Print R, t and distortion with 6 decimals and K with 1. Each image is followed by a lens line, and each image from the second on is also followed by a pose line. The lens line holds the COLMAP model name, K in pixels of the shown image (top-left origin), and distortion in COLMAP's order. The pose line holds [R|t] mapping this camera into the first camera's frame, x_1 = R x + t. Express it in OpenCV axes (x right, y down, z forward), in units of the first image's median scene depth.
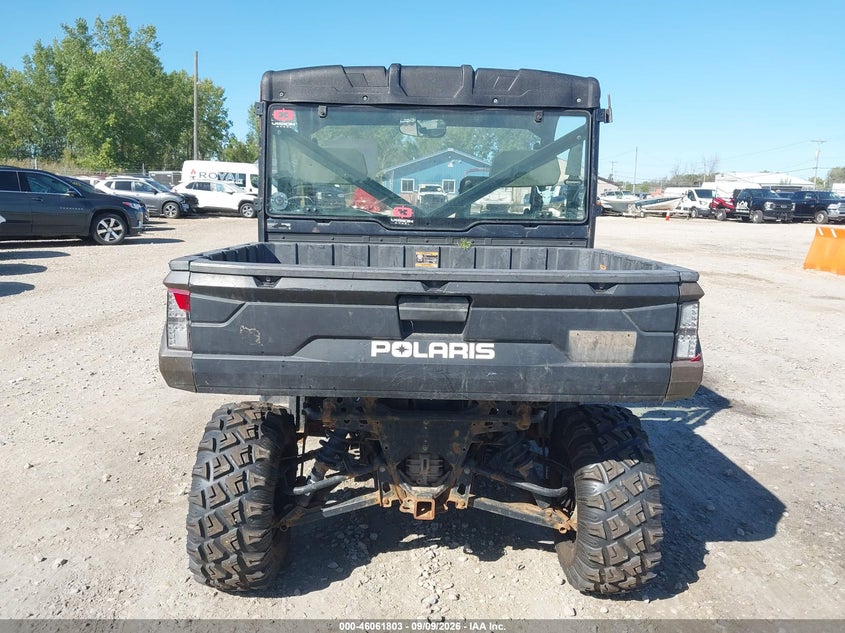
lens RADIAL K [[662.9, 0, 422.5], [0, 662.9, 316.5], [0, 0, 1]] dist [-0.004137, 0.001914]
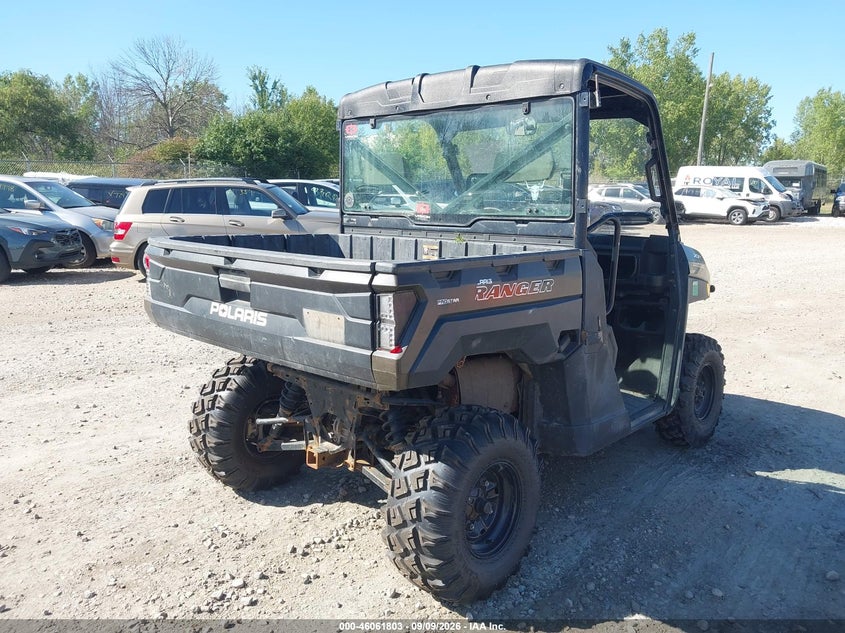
lens RADIAL K [[671.2, 0, 413.0], [0, 671.2, 318.4], [0, 0, 1]] dist [-0.019689, -0.006372]
pose [[0.718622, 0.106358, -0.687219, 0.729658], [-0.112697, 0.992983, 0.035833, -0.015475], [0.686208, 0.051698, 0.725566, 0.193099]]
